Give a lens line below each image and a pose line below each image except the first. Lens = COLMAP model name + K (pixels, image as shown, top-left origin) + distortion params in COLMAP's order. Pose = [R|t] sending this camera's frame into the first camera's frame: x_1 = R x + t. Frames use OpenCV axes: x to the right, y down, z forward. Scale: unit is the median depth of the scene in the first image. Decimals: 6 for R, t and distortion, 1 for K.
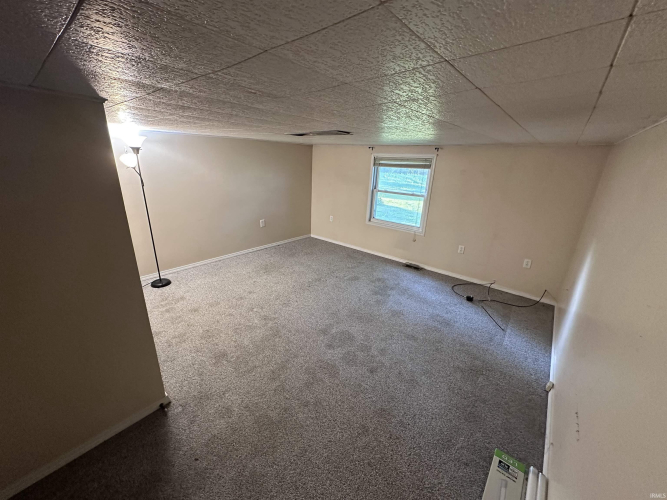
lens RADIAL K [[266.9, 0, 333.5], [0, 266.9, 250.0], [0, 0, 1]] dist [-0.000632, -0.000056]
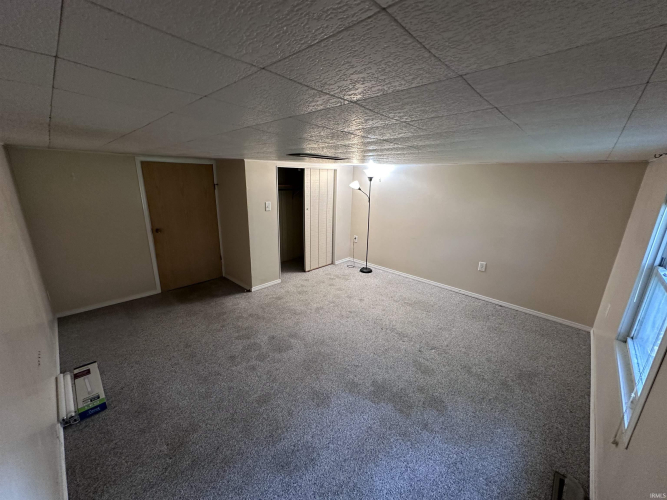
lens RADIAL K [[266.9, 0, 333.5], [0, 266.9, 250.0], [0, 0, 1]] dist [-0.000632, -0.000056]
pose [[-0.067657, 0.226380, -0.971686, 0.771017], [-0.345361, 0.908394, 0.235681, -0.267291], [0.936028, 0.351529, 0.016724, 0.838605]]
